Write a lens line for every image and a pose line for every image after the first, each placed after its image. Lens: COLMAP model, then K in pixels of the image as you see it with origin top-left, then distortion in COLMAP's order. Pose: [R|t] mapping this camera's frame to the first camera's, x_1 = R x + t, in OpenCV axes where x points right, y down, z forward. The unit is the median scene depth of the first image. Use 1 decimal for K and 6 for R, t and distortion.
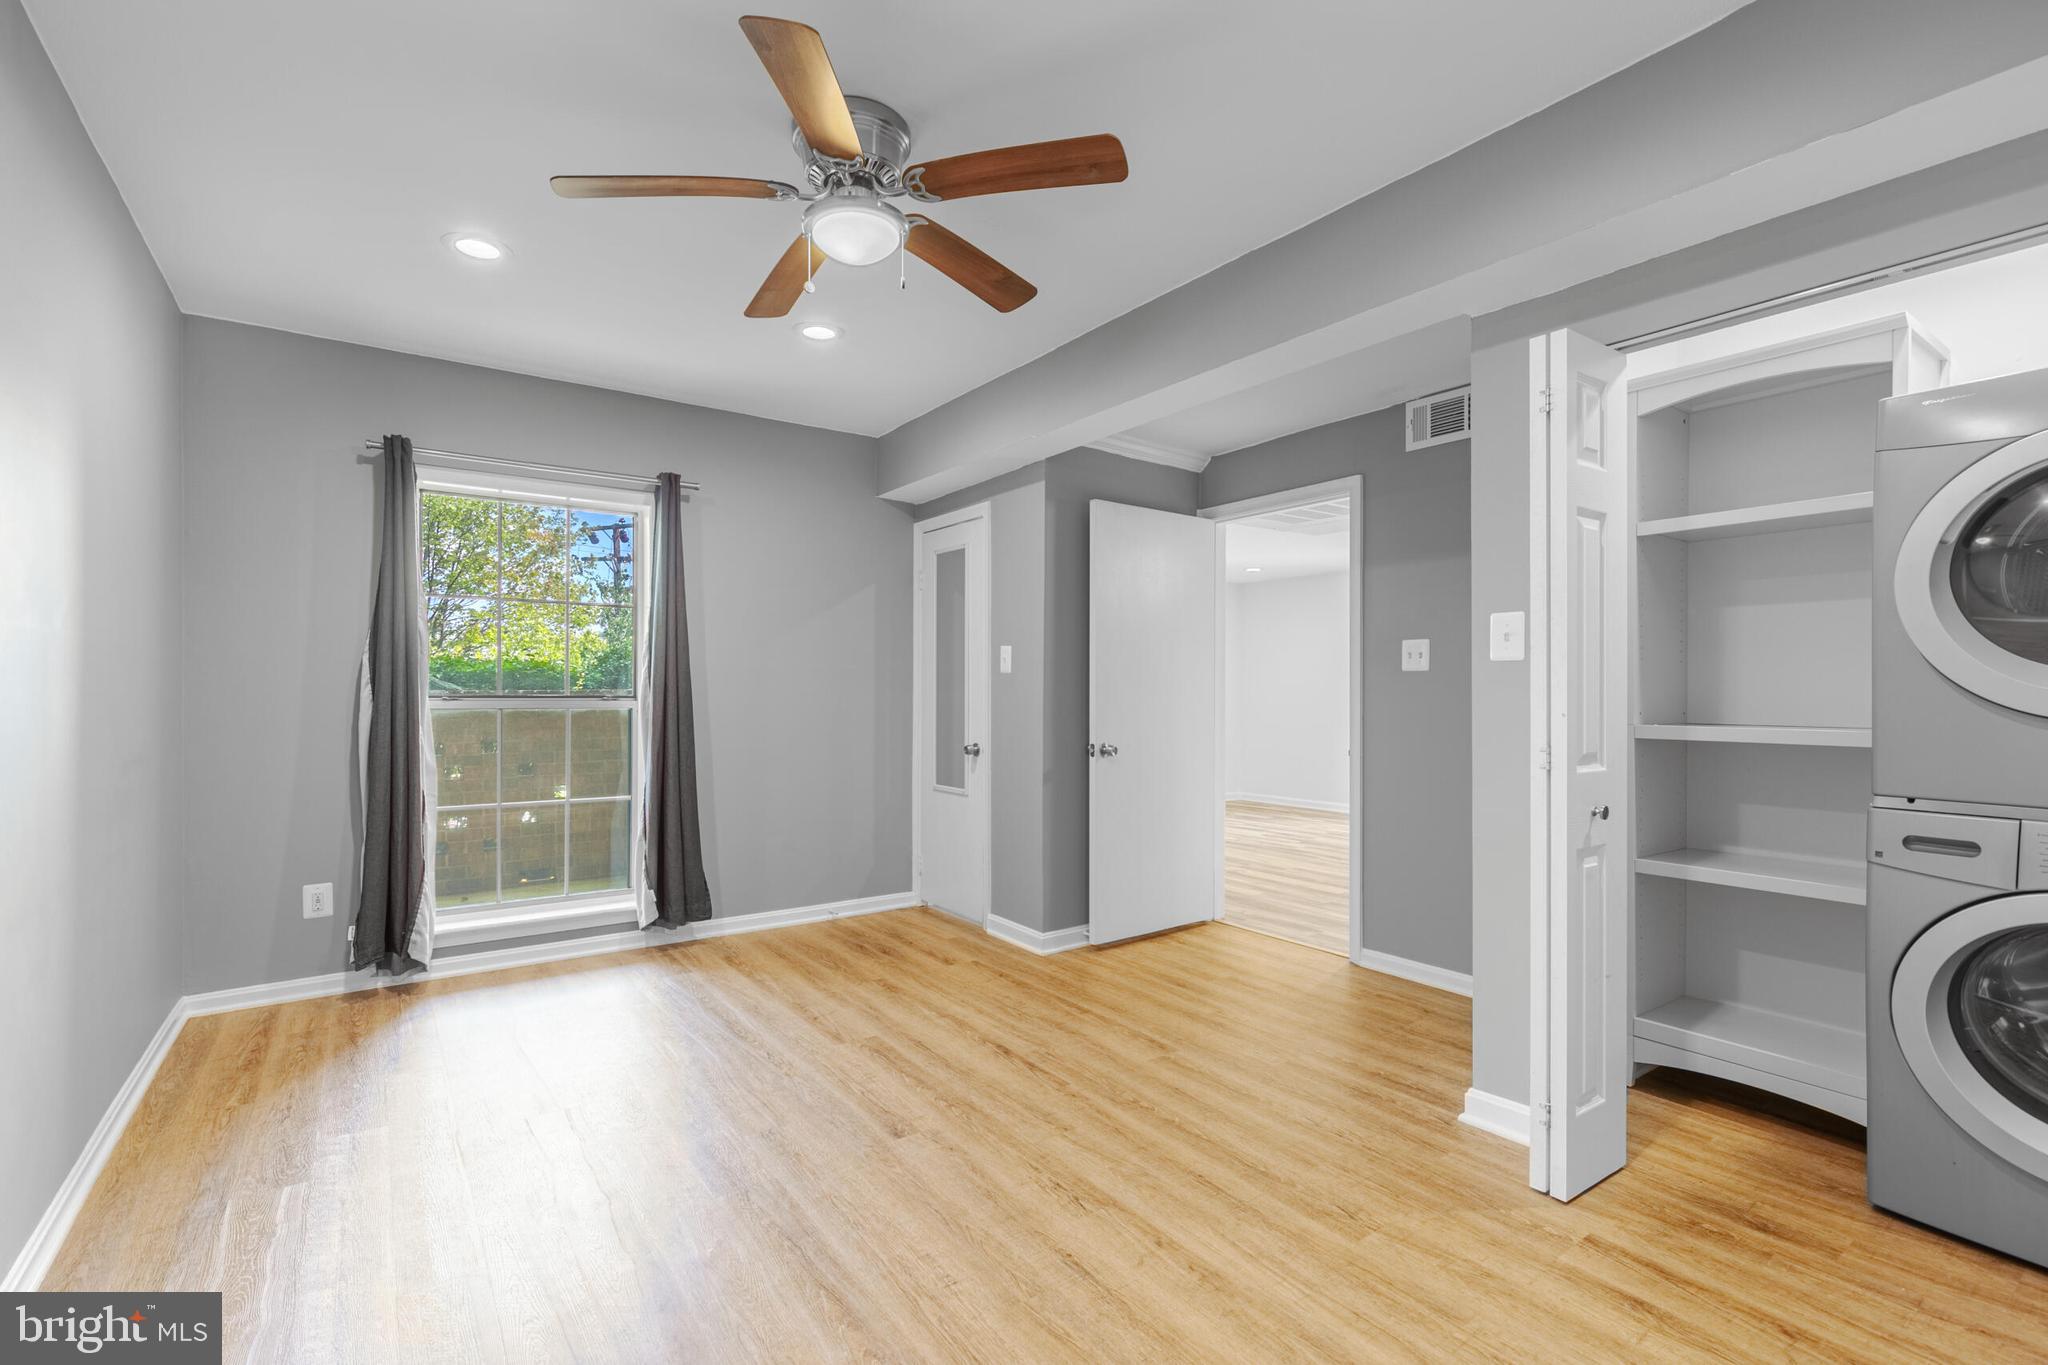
lens RADIAL K [[917.3, 0, 1001.8], [0, 917.3, 687.7], [0, 0, 1]] dist [0.011906, -0.003648]
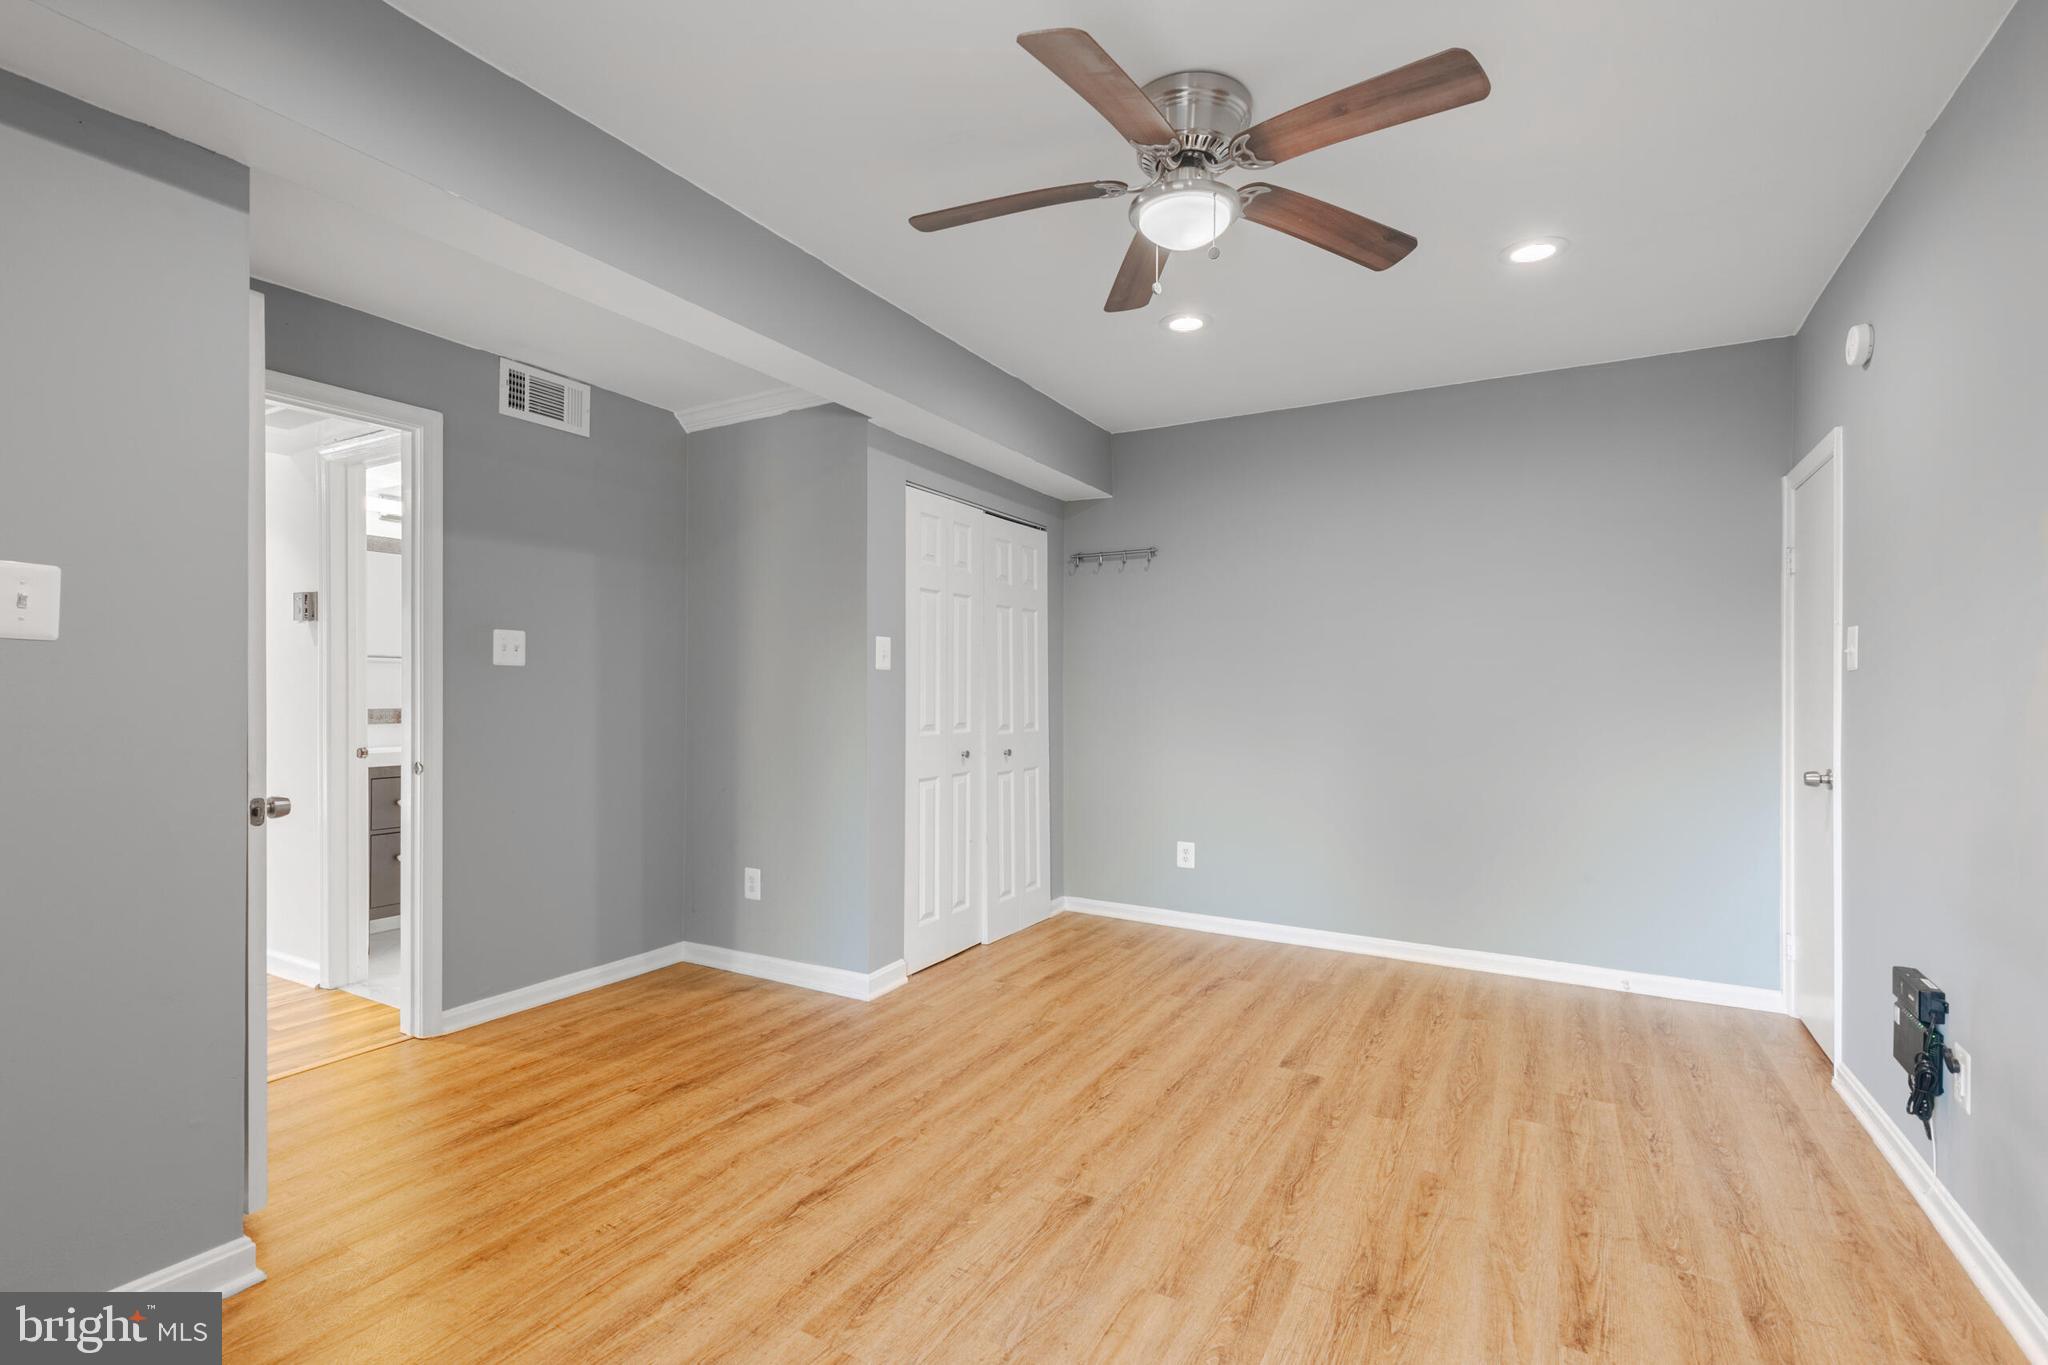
lens RADIAL K [[917.3, 0, 1033.2], [0, 917.3, 687.2], [0, 0, 1]] dist [0.011906, -0.003648]
pose [[-0.439990, -0.000971, 0.898002, -0.568185], [-0.011013, 0.999930, -0.004315, 0.001044], [-0.897935, -0.011788, -0.439970, 0.930631]]
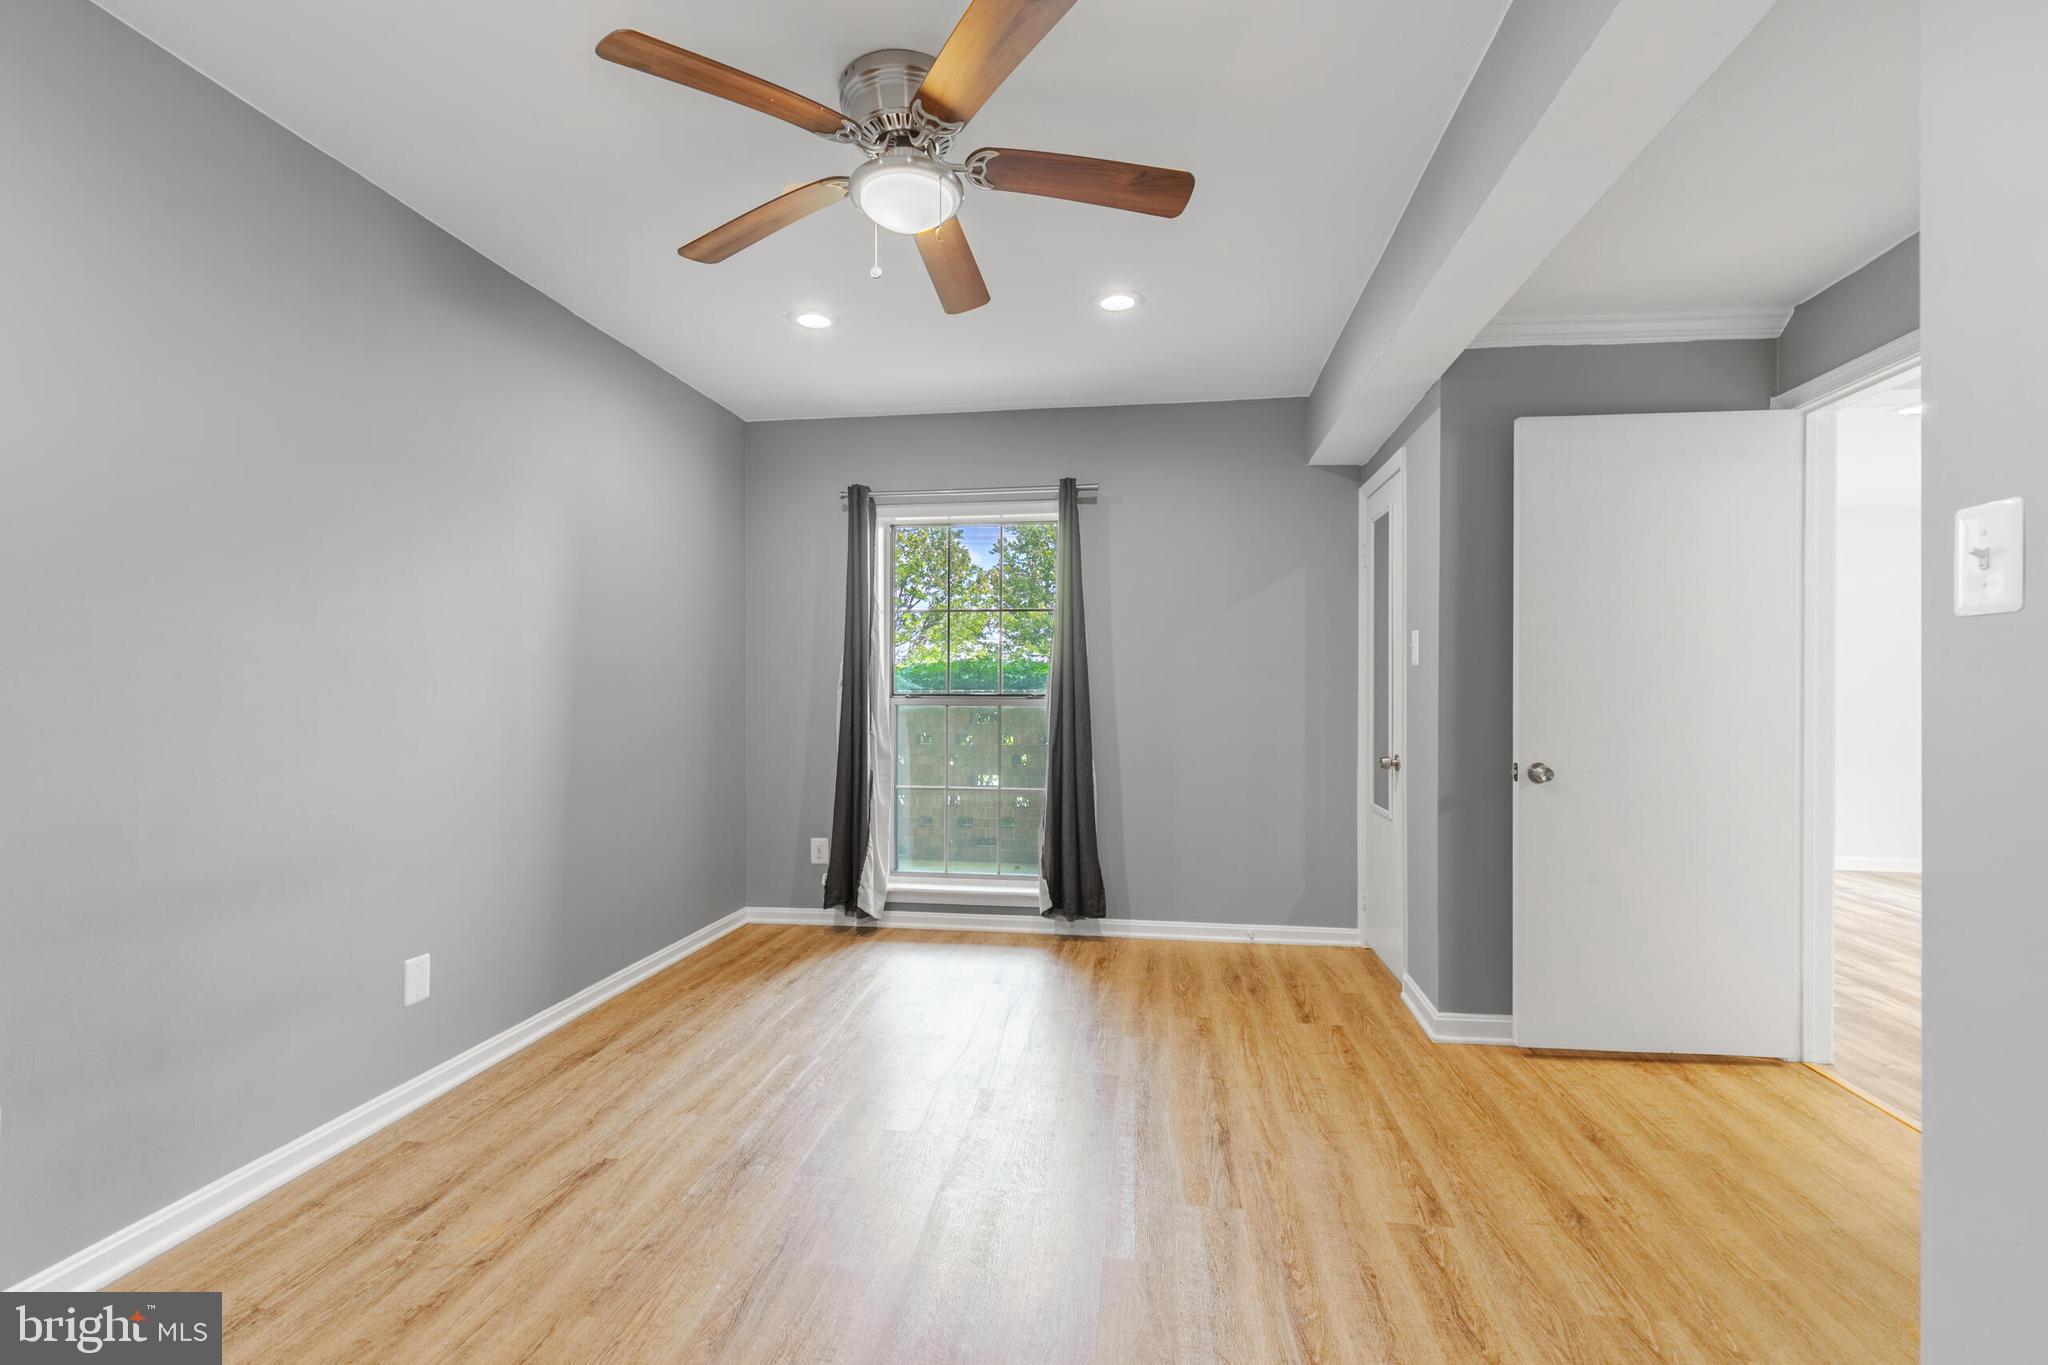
lens RADIAL K [[917.3, 0, 1014.7], [0, 917.3, 691.2], [0, 0, 1]] dist [0.011906, -0.003648]
pose [[0.727555, -0.000280, -0.686049, 0.334594], [0.004254, 0.999983, 0.004103, 0.000838], [0.686036, -0.005904, 0.727544, 0.235407]]
